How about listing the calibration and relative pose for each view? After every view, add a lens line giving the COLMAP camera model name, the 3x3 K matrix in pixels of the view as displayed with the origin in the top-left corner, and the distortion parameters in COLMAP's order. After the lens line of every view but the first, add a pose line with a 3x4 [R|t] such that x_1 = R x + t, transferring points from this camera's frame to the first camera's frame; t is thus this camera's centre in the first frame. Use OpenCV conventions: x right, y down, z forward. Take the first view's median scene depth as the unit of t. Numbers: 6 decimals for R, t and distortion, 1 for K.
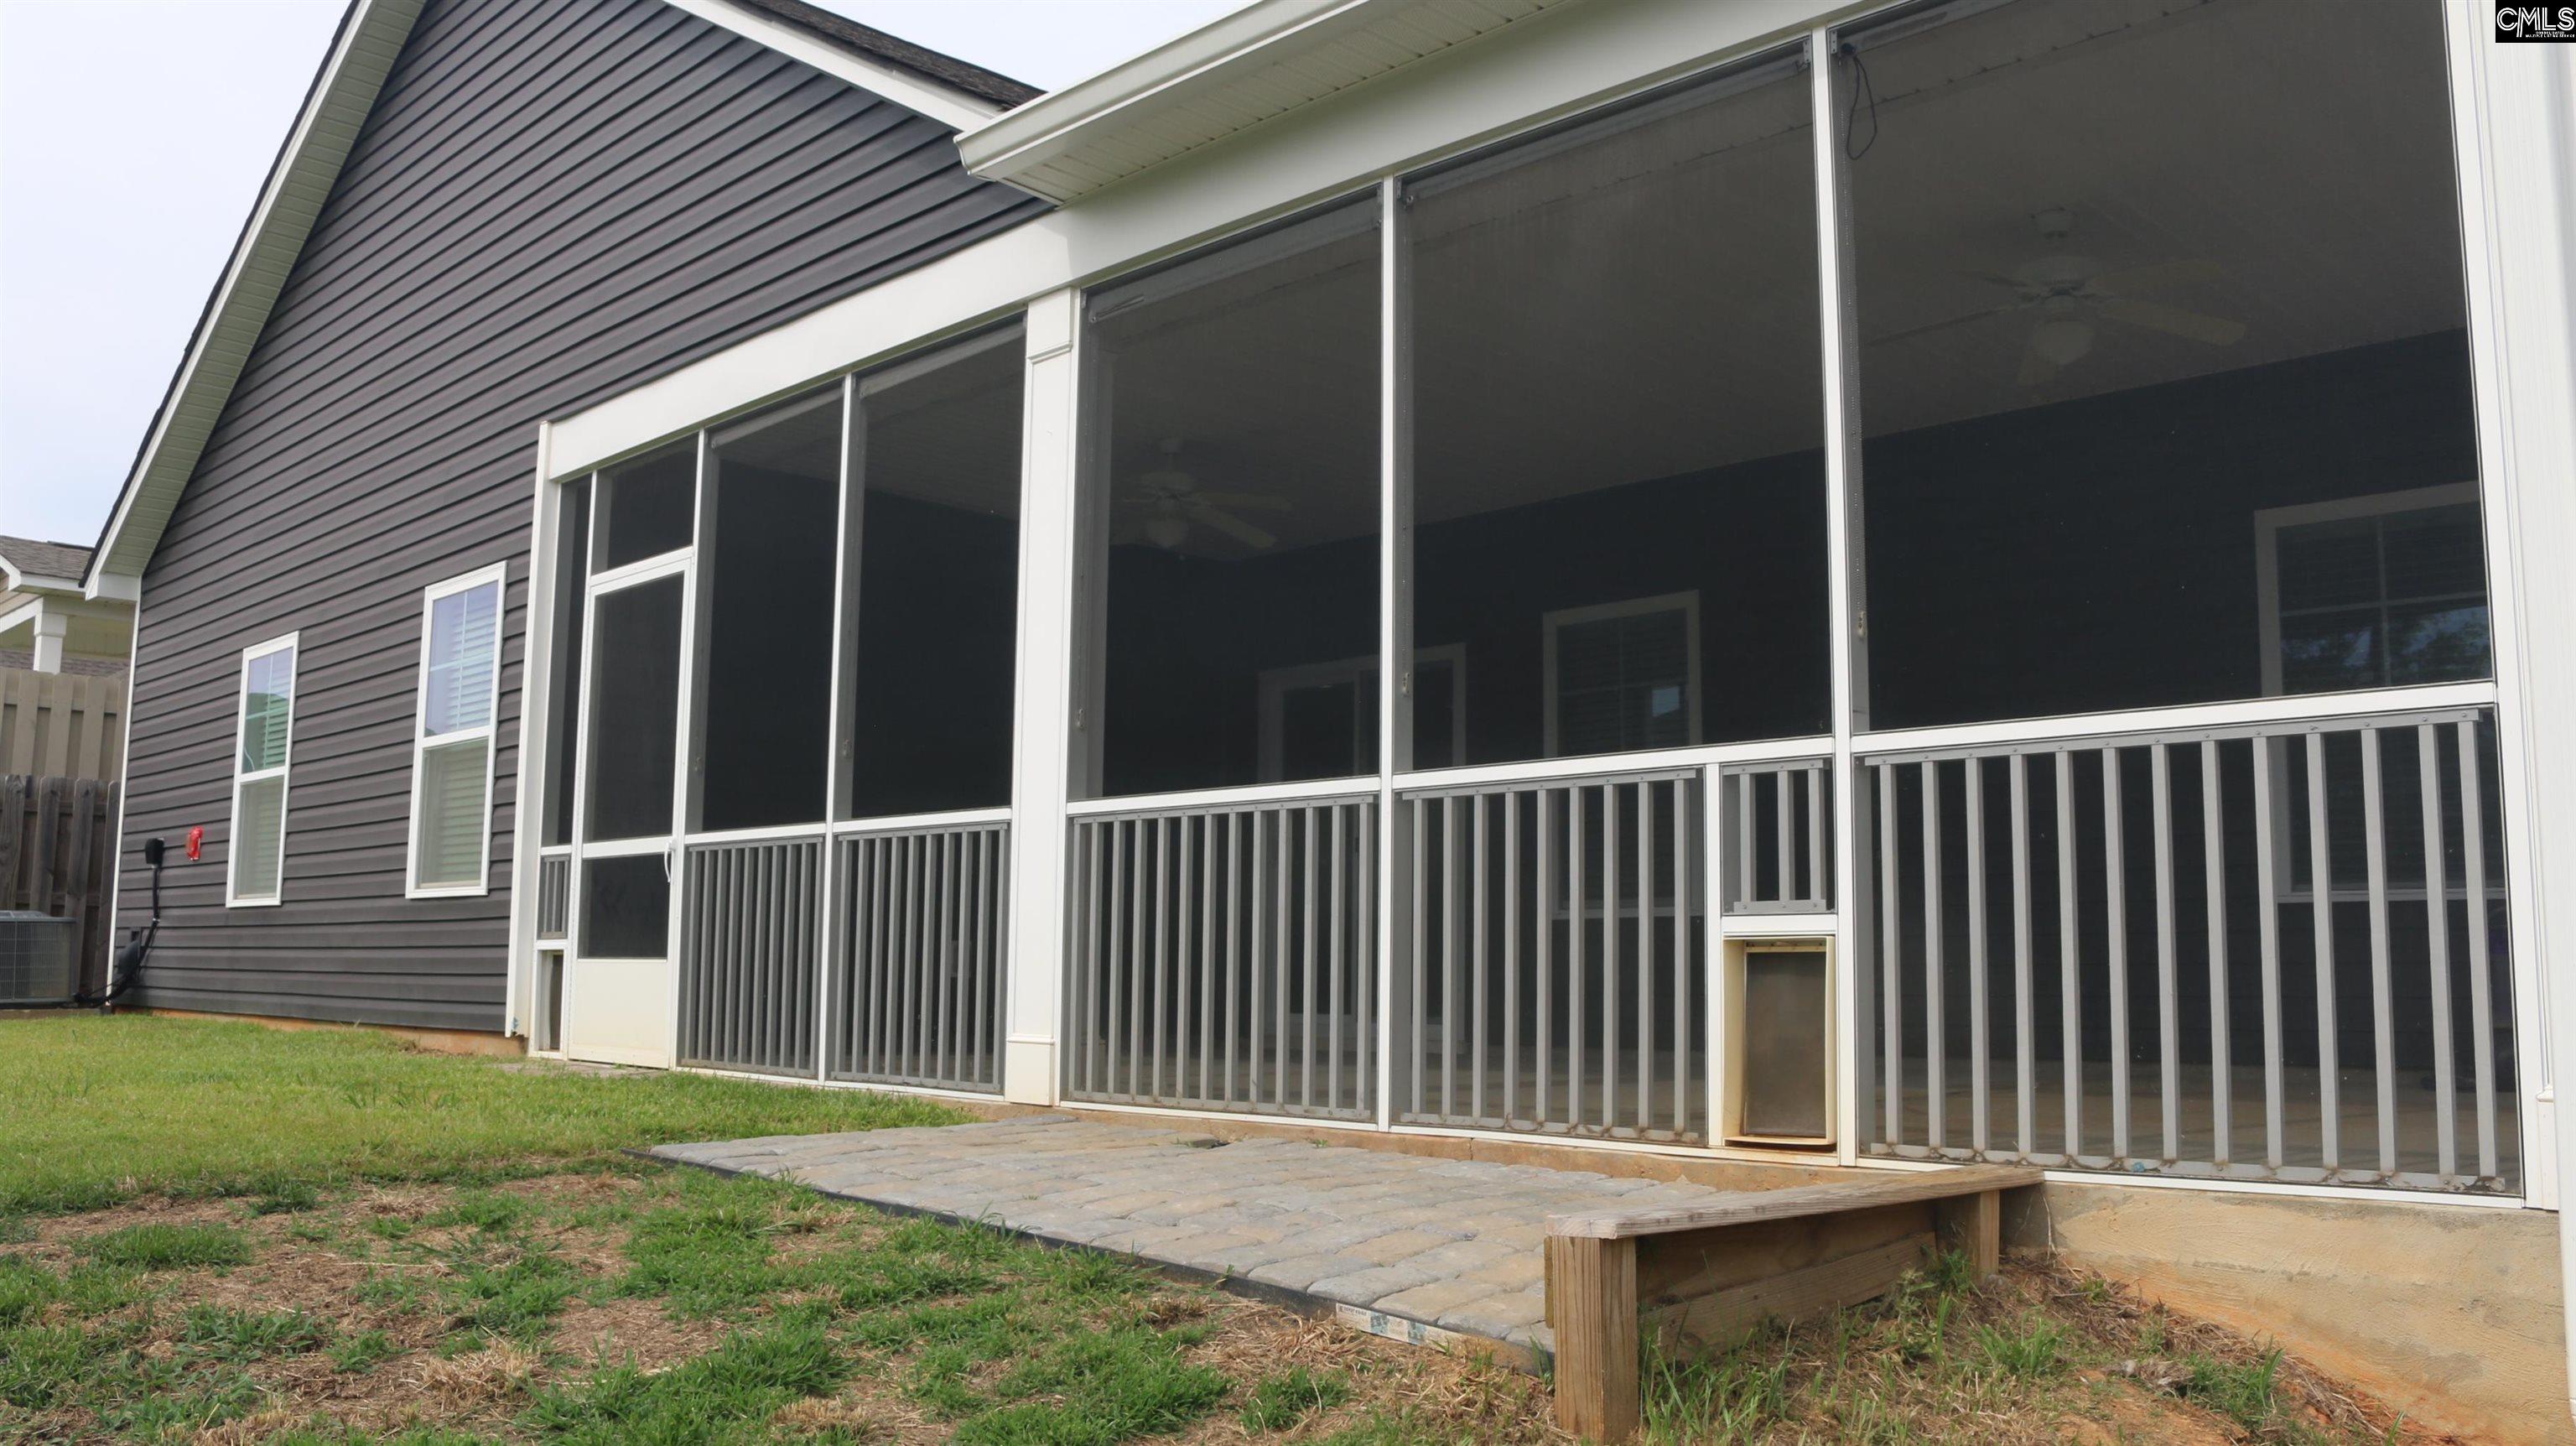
lens RADIAL K [[2117.1, 0, 1260.7], [0, 2117.1, 723.3], [0, 0, 1]] dist [-0.155961, 0.126502]
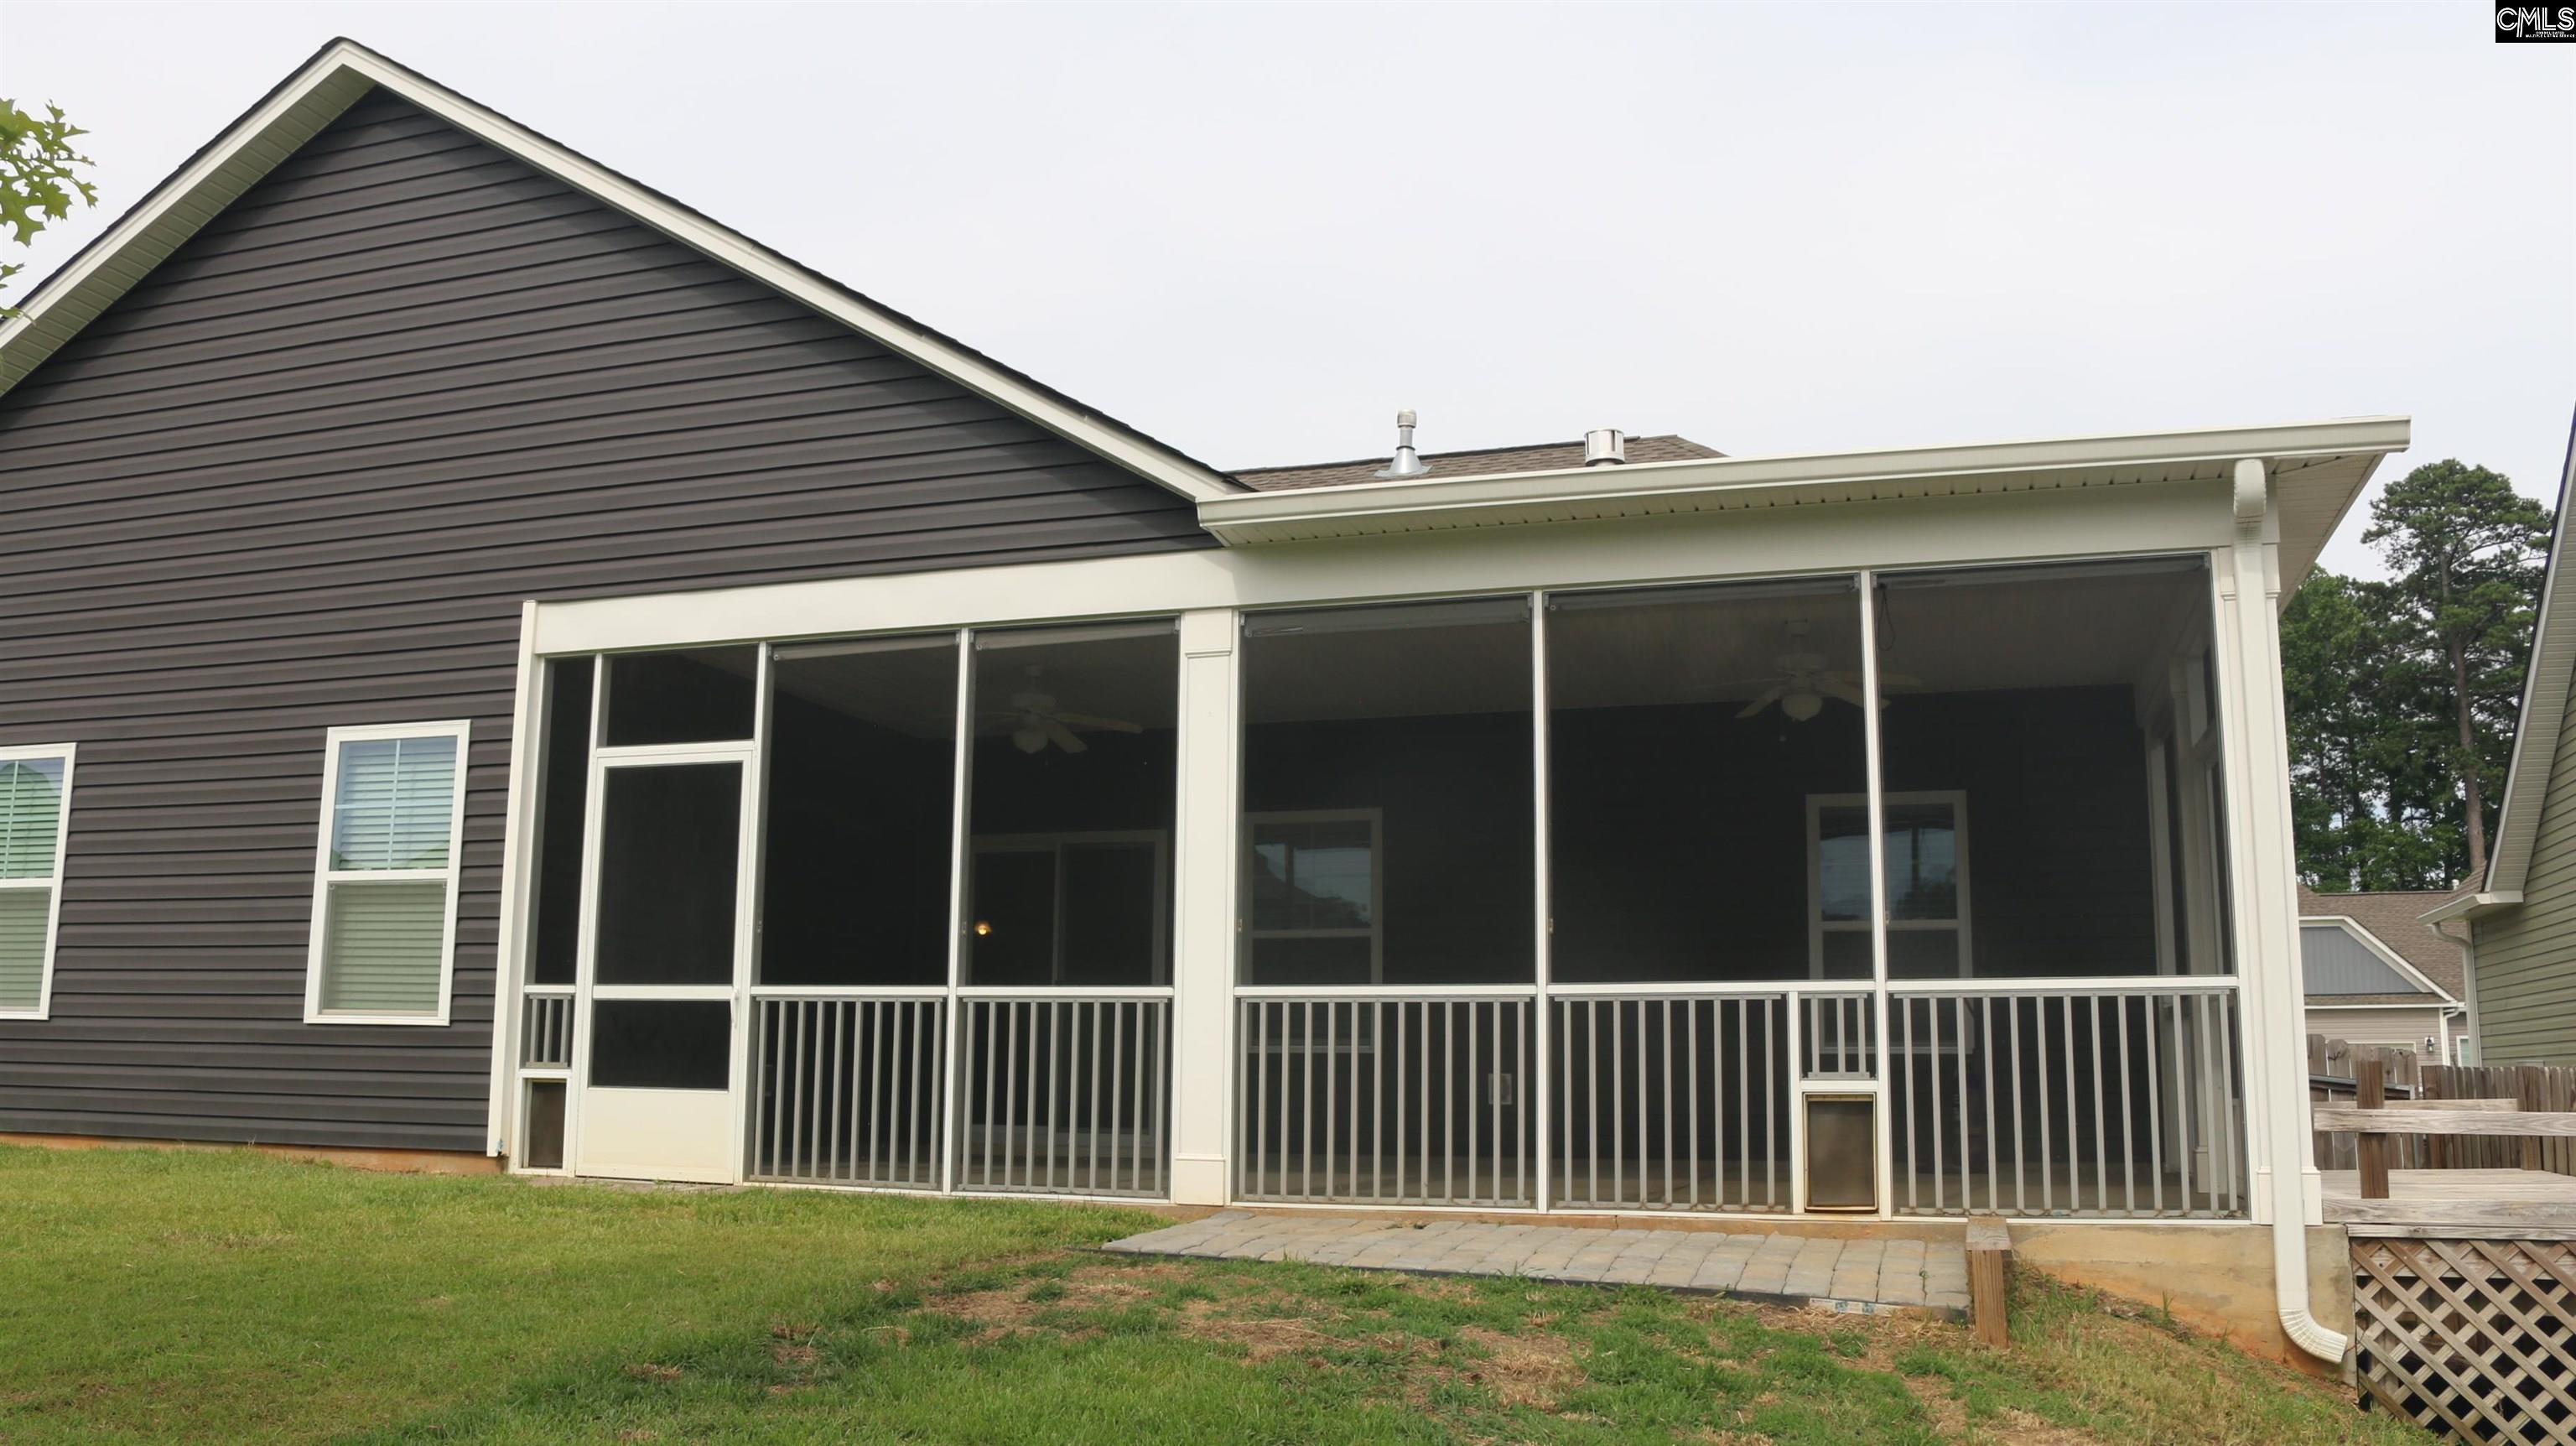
lens RADIAL K [[2117.1, 0, 1260.7], [0, 2117.1, 723.3], [0, 0, 1]] dist [-0.155961, 0.126502]
pose [[0.884540, 0.078230, 0.459857, -0.742103], [-0.059128, 0.996688, -0.055821, -0.059639], [-0.462701, 0.022186, 0.886237, -0.248398]]
